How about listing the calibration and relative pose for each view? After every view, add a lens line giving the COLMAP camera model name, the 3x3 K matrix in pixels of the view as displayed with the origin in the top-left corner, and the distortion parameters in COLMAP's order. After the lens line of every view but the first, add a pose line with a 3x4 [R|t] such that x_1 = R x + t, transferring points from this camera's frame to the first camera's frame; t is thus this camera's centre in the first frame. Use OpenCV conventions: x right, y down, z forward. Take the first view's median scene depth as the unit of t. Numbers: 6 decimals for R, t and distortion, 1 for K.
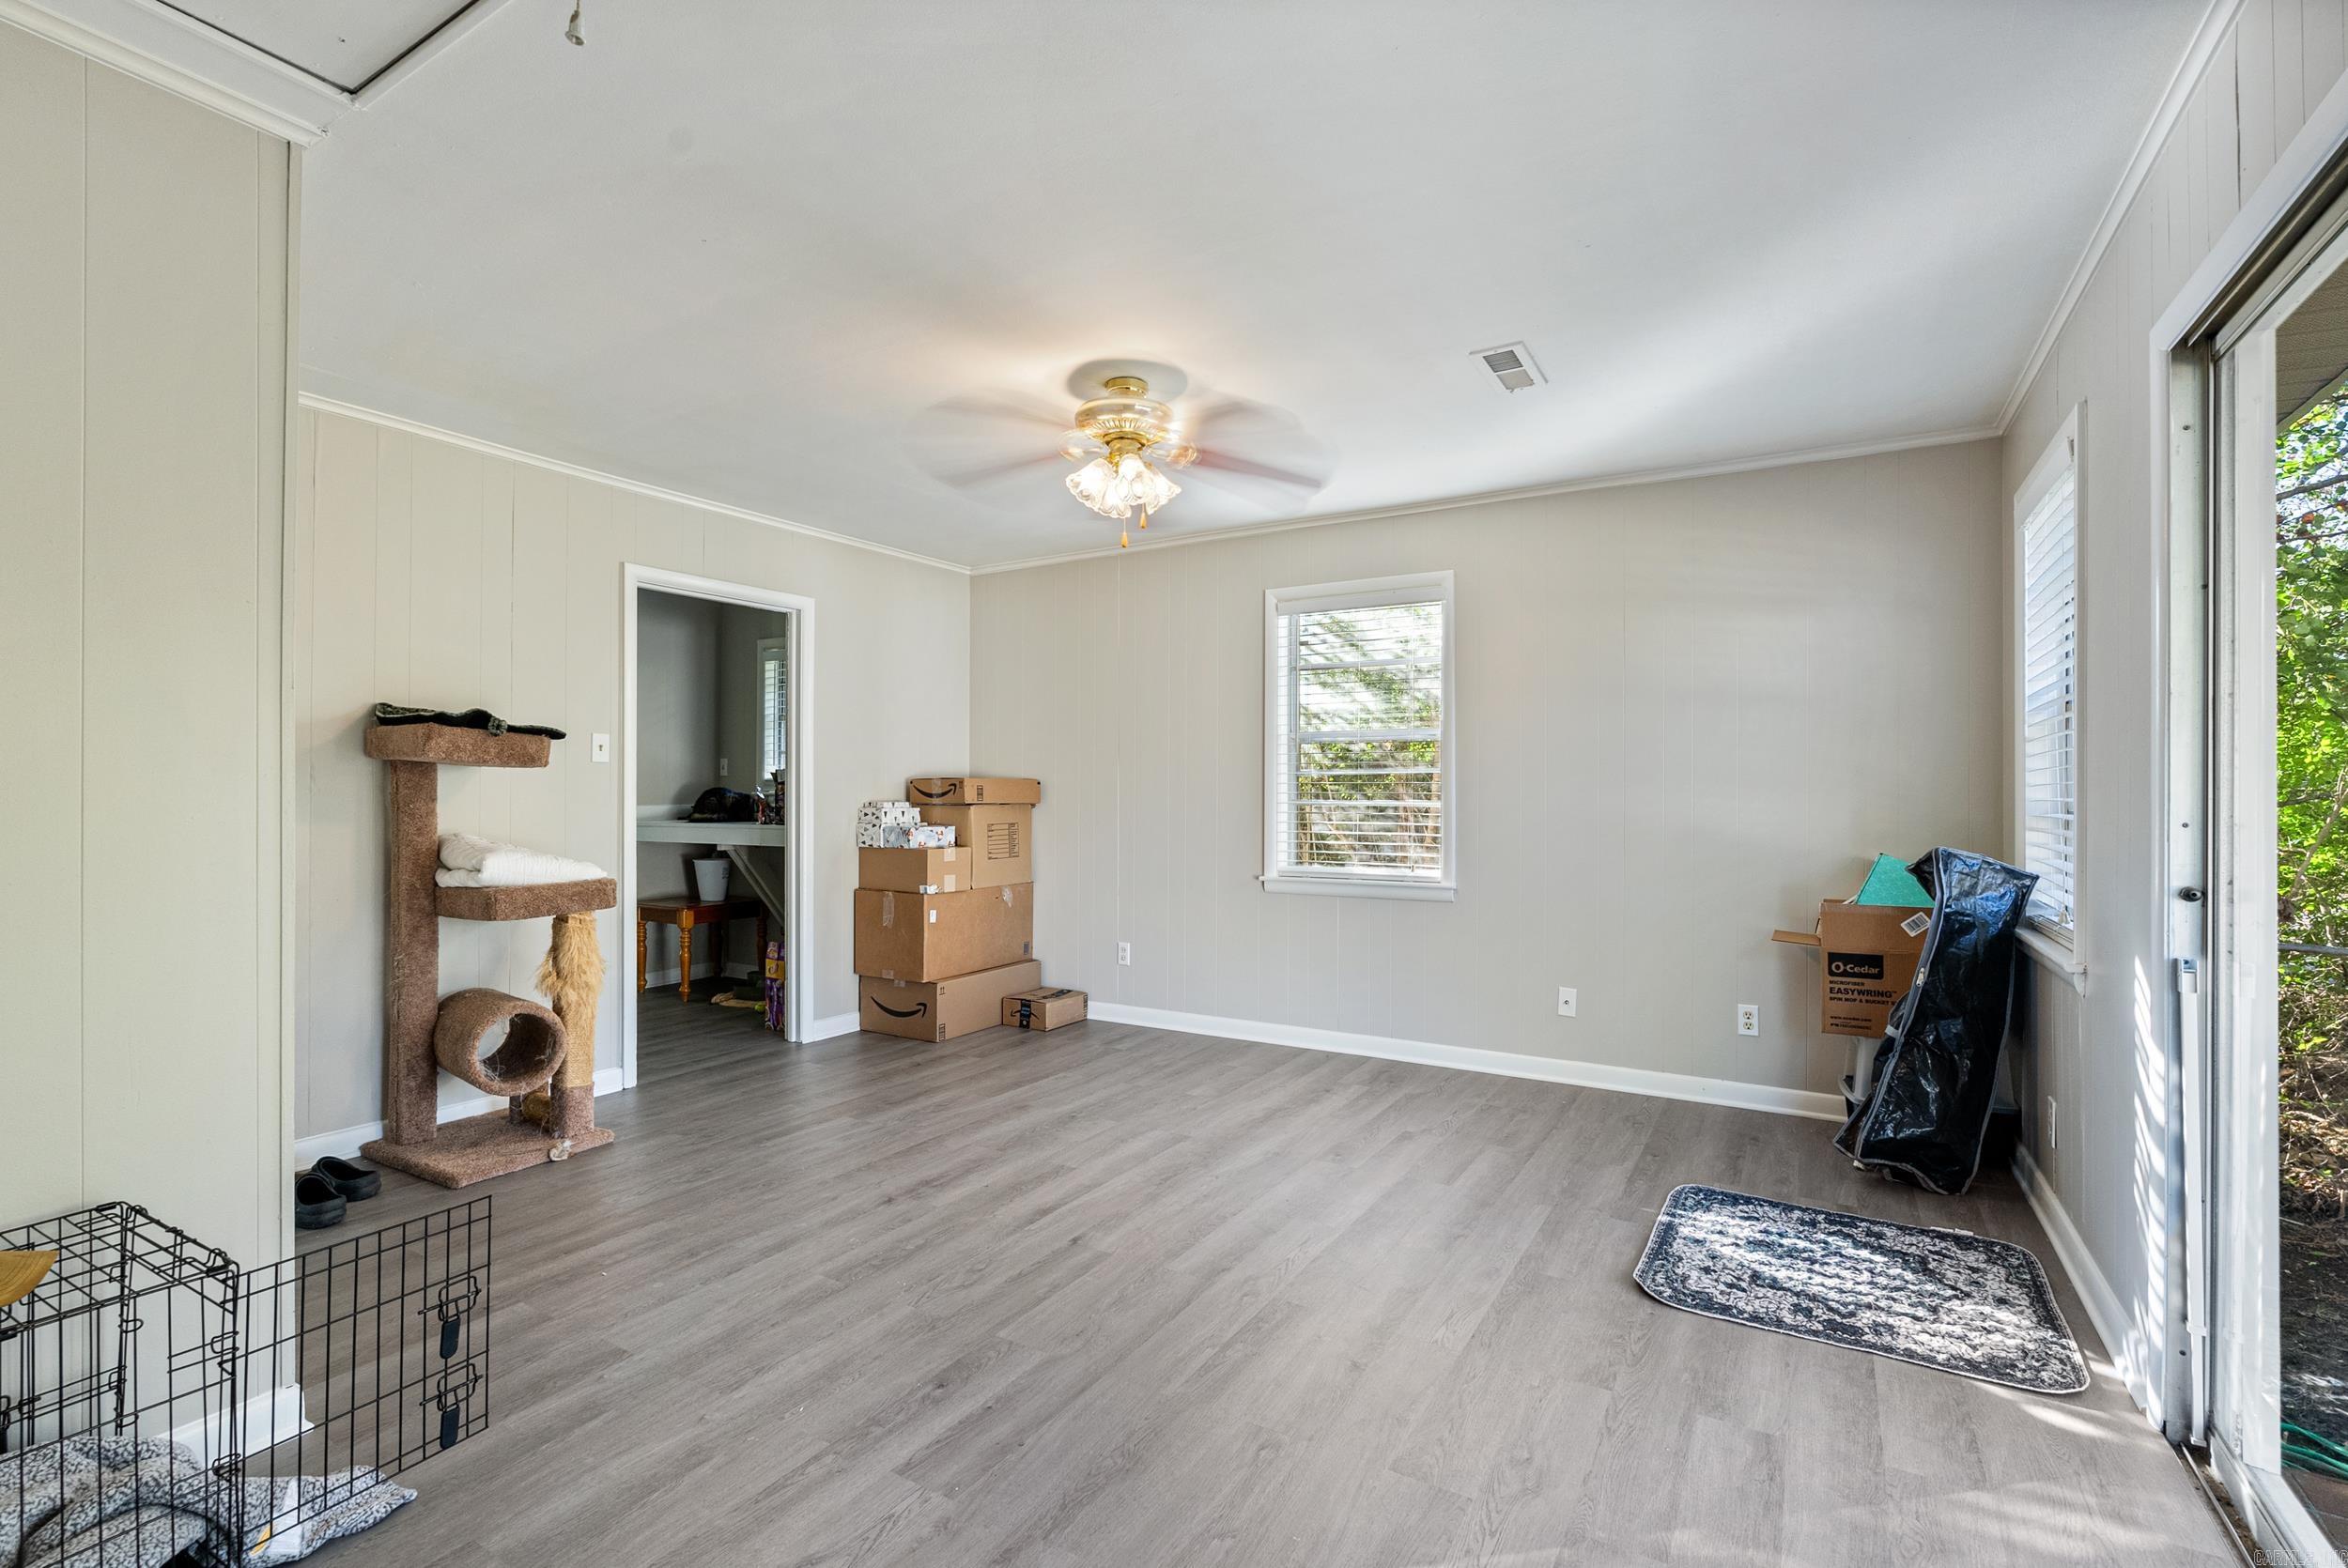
lens RADIAL K [[1054.6, 0, 1165.7], [0, 1054.6, 786.4], [0, 0, 1]] dist [-0.007258, 0.000855]
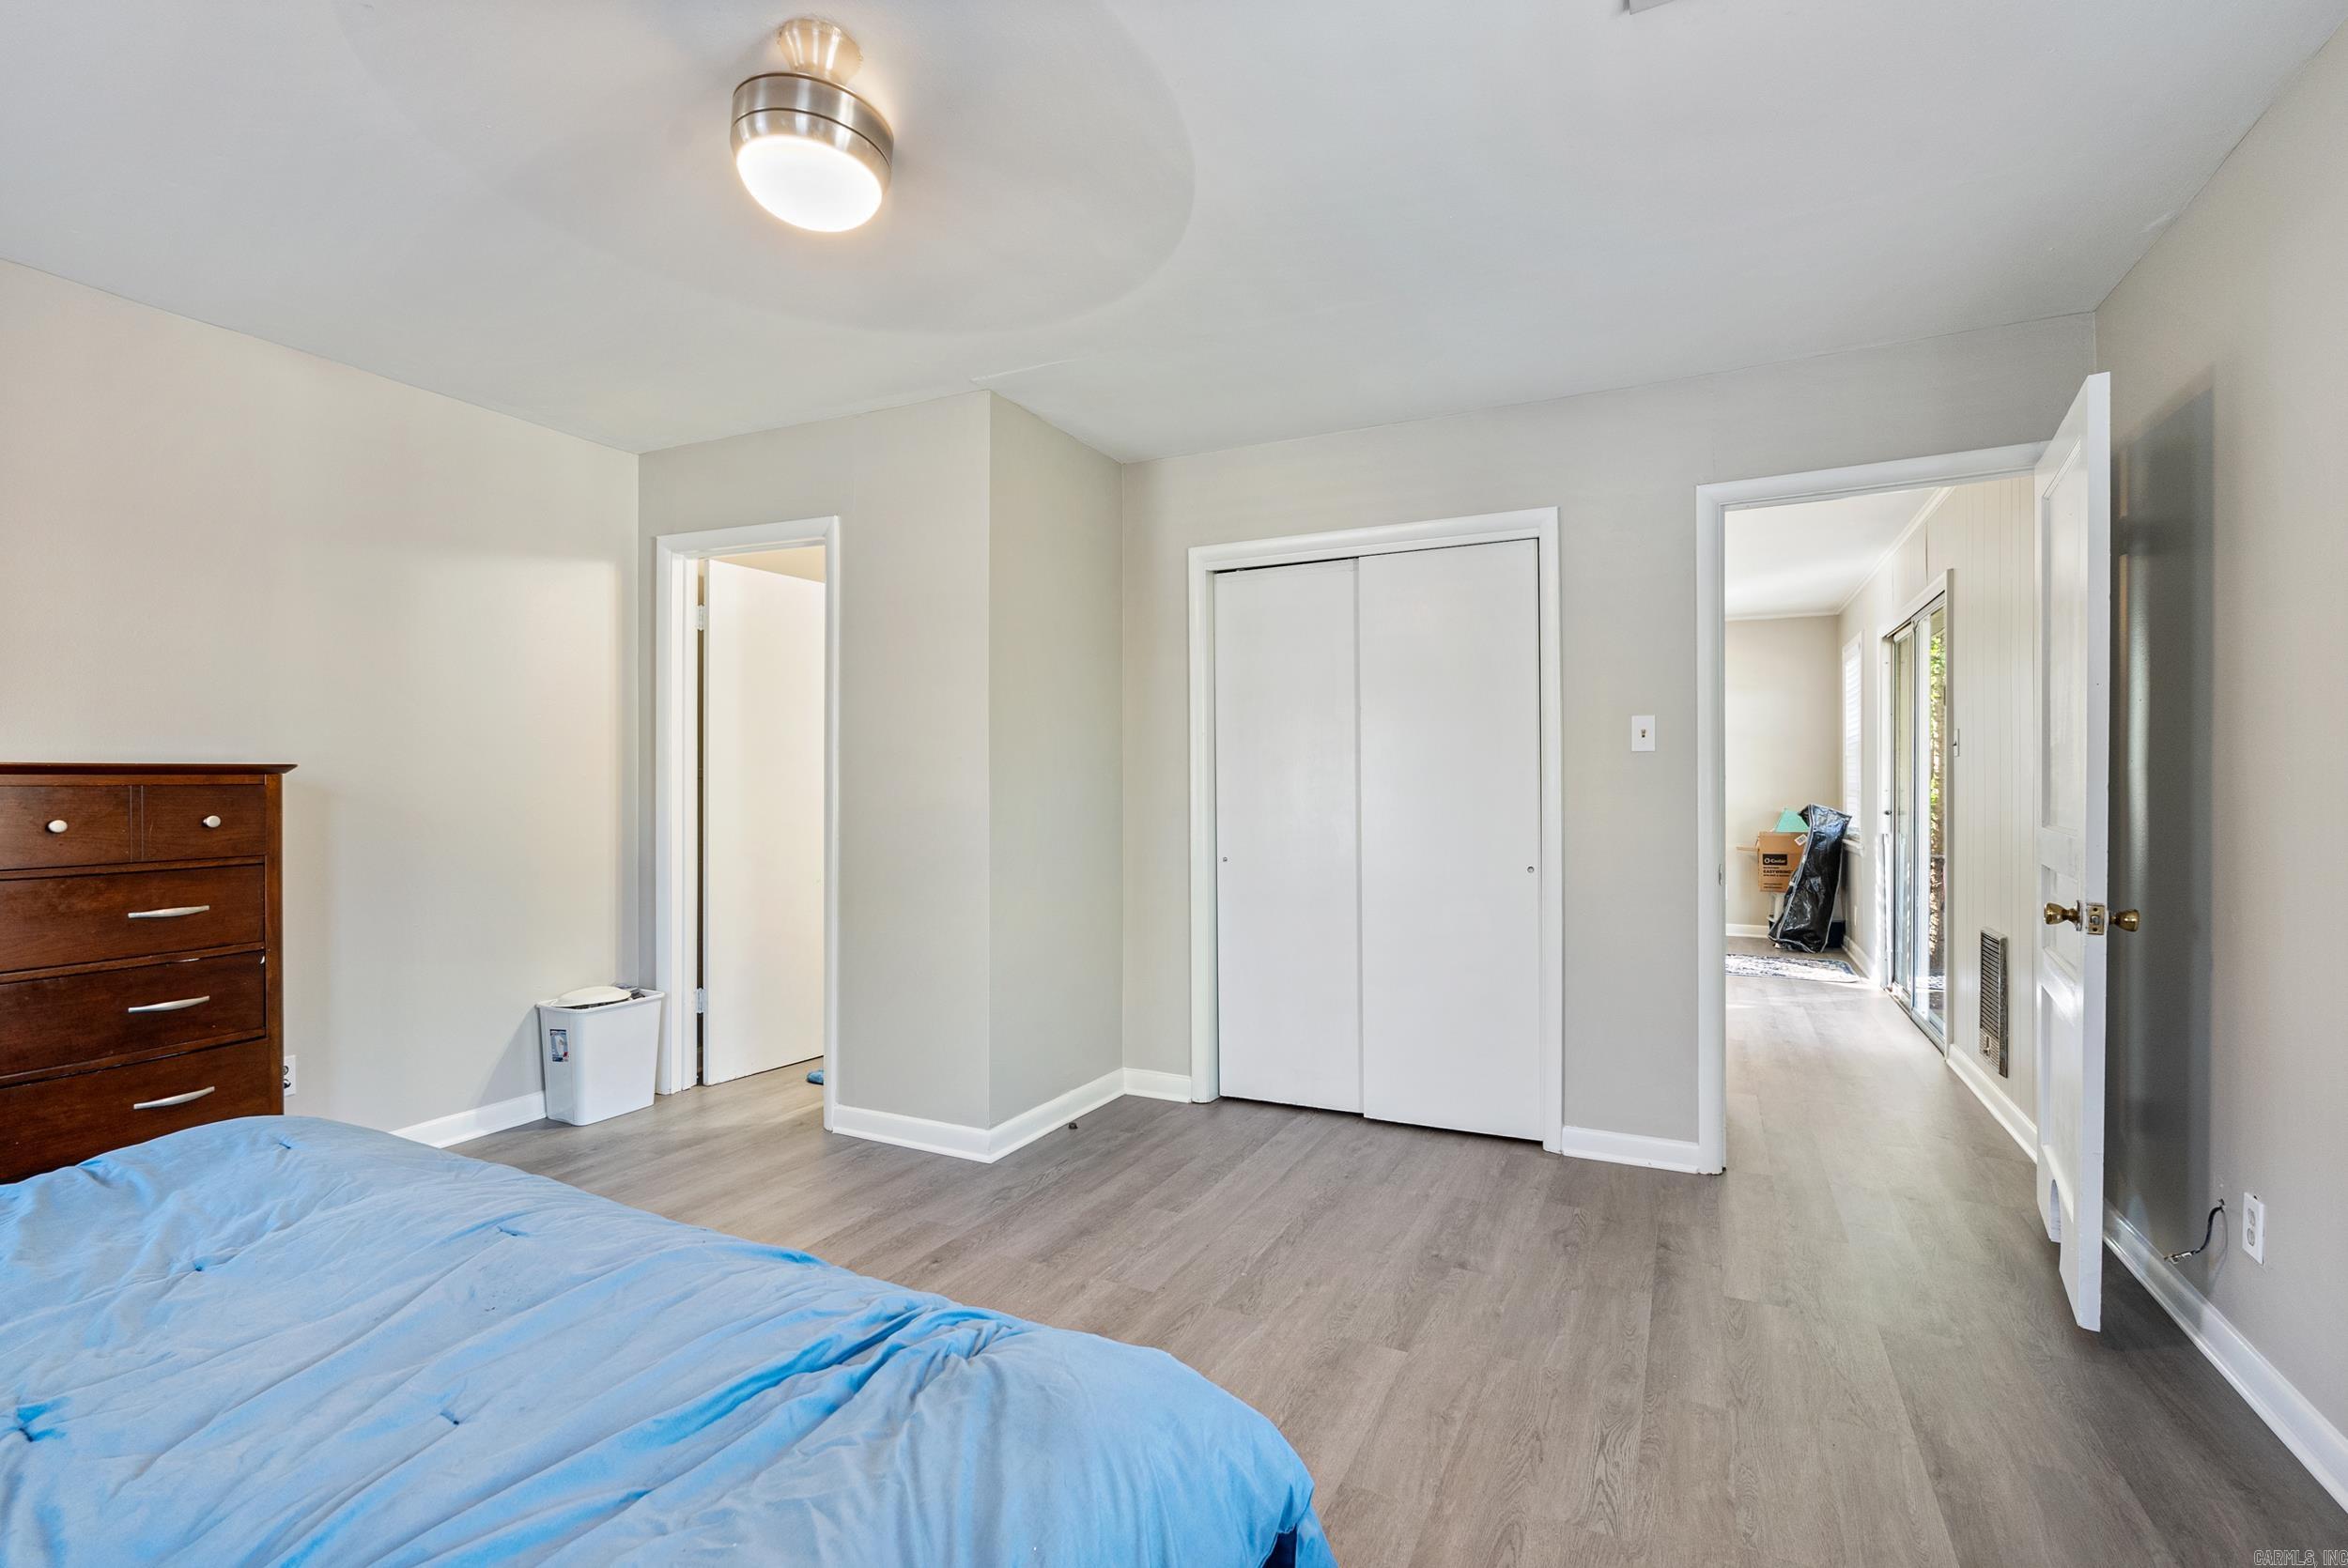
lens RADIAL K [[1054.6, 0, 1186.1], [0, 1054.6, 780.2], [0, 0, 1]] dist [-0.007258, 0.000855]
pose [[0.994249, -0.002719, 0.107055, -0.869332], [0.002159, 0.999983, 0.005351, -0.009433], [-0.107068, -0.005089, 0.994239, -1.142066]]
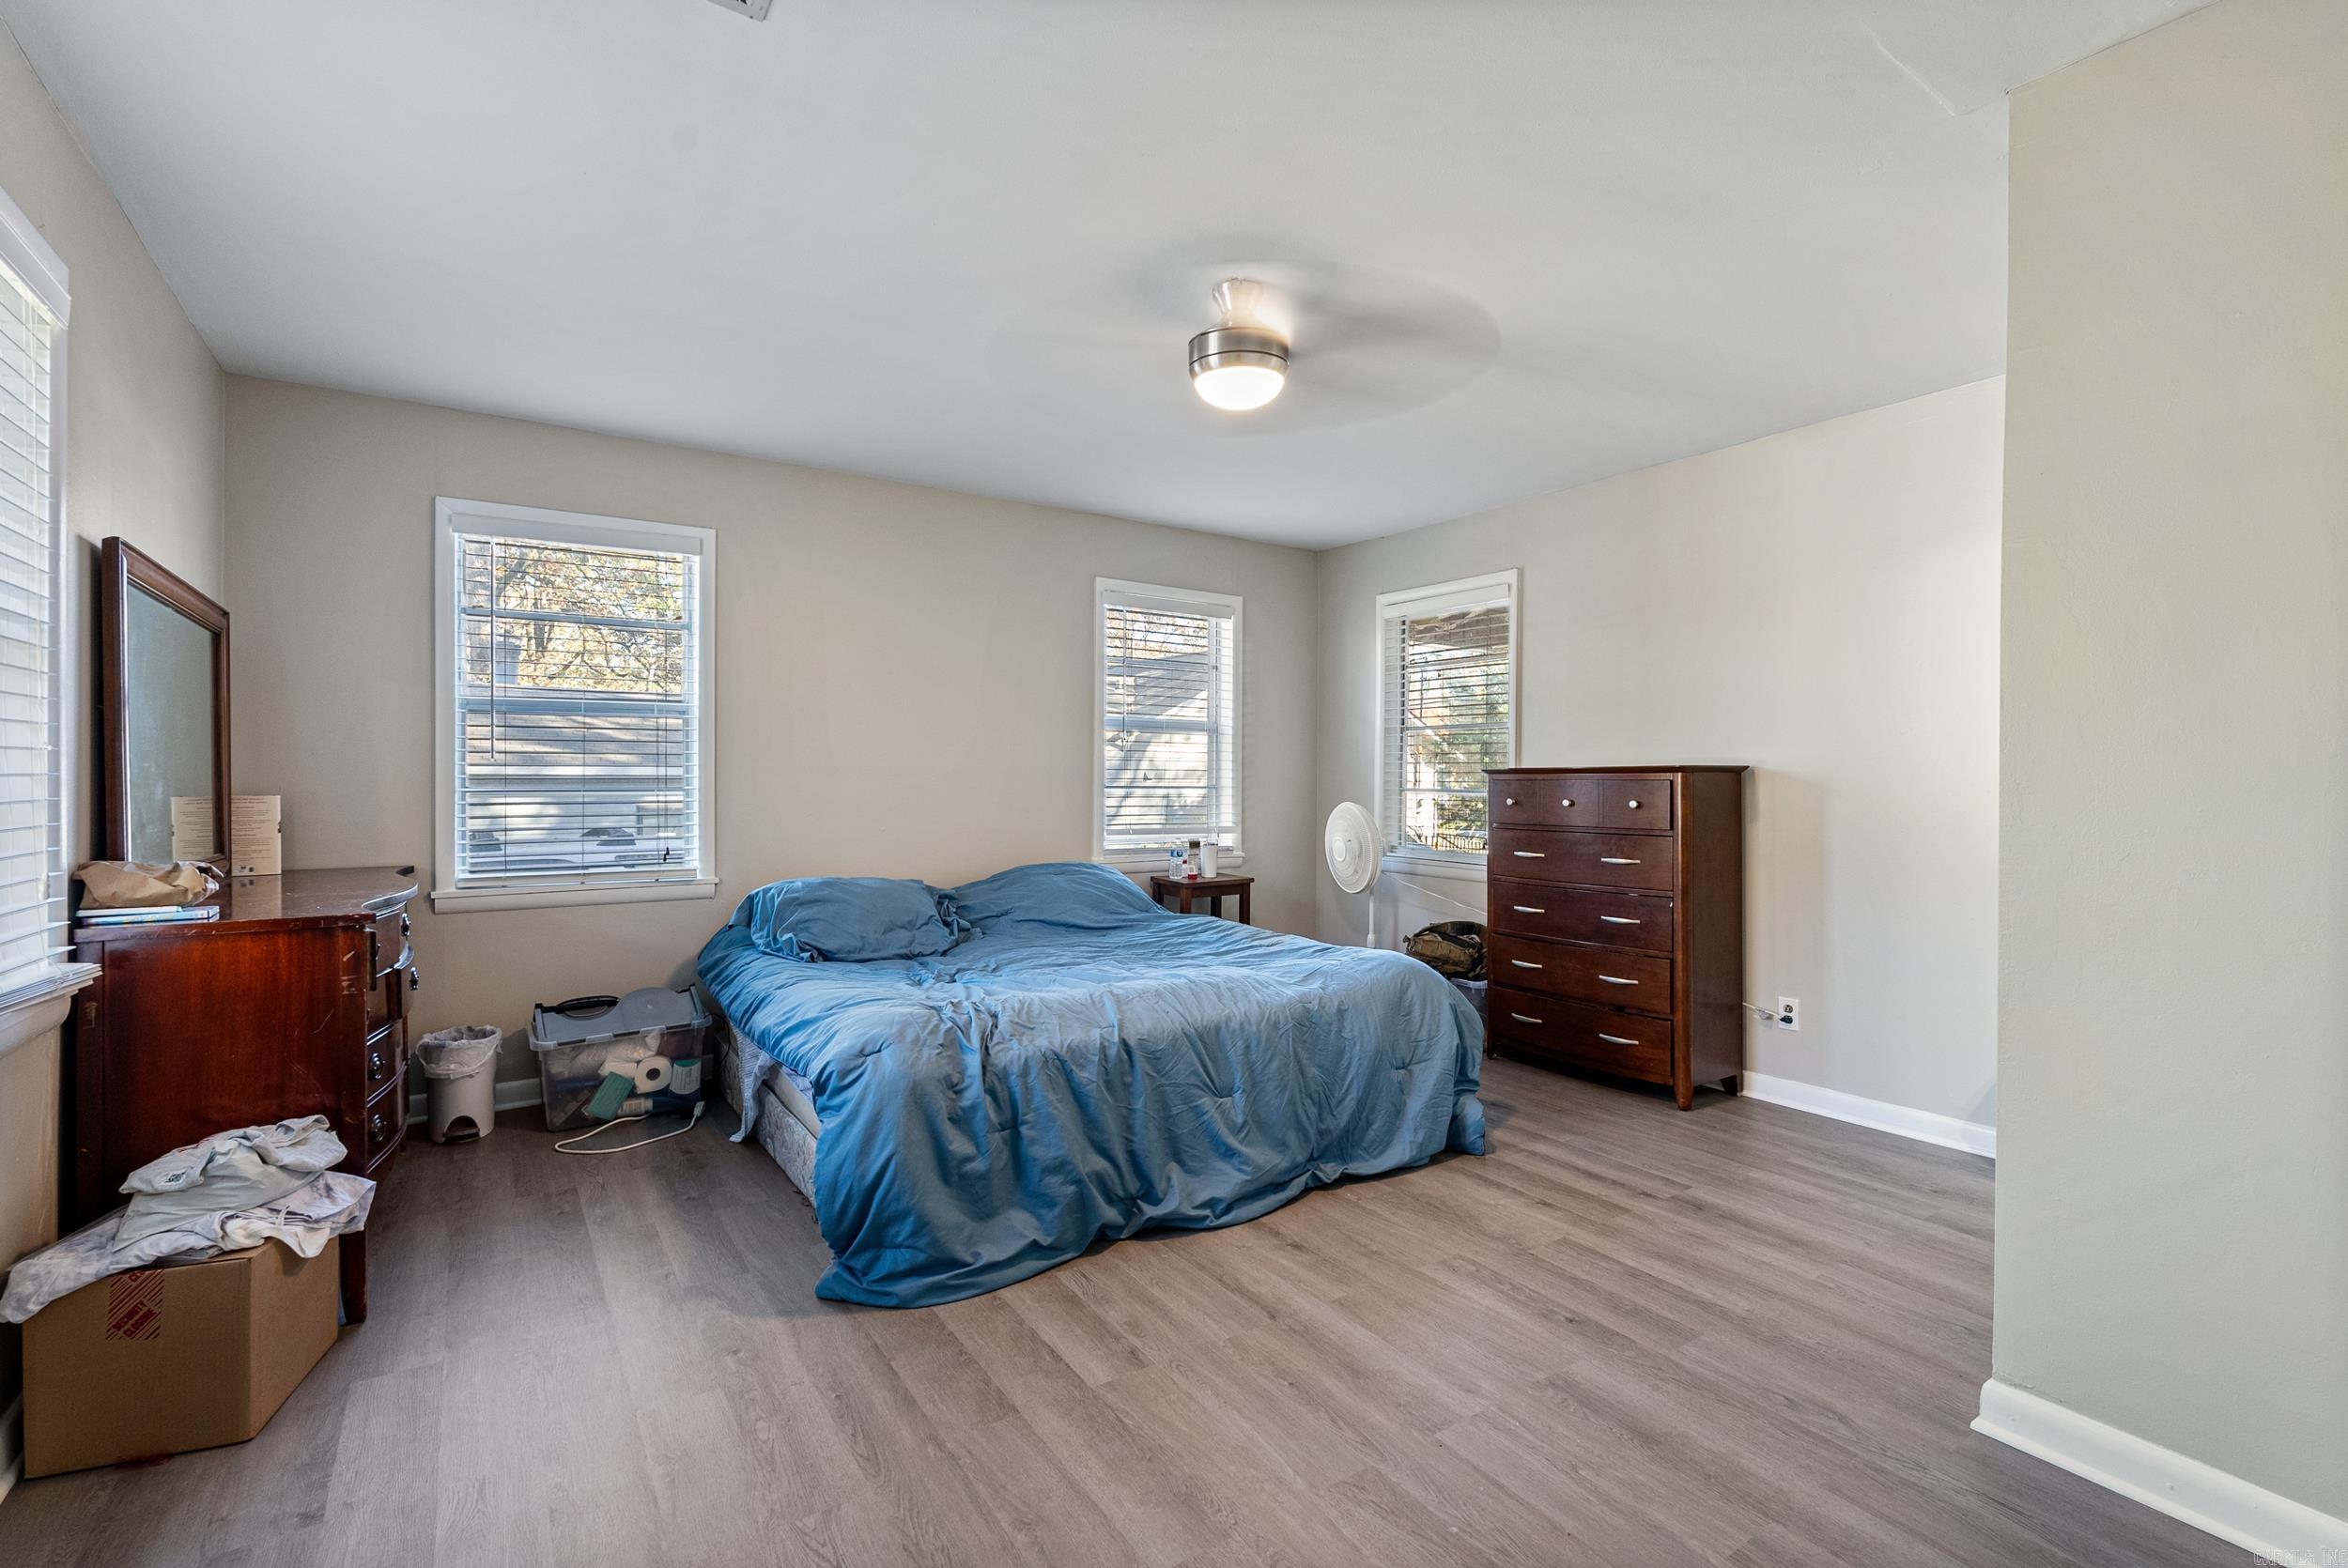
lens RADIAL K [[1054.6, 0, 1177.6], [0, 1054.6, 781.3], [0, 0, 1]] dist [-0.007258, 0.000855]
pose [[-0.411196, -0.000426, -0.911547, 0.561434], [0.000067, 1.000000, -0.000498, 0.005079], [0.911547, -0.000266, -0.411196, 0.756097]]
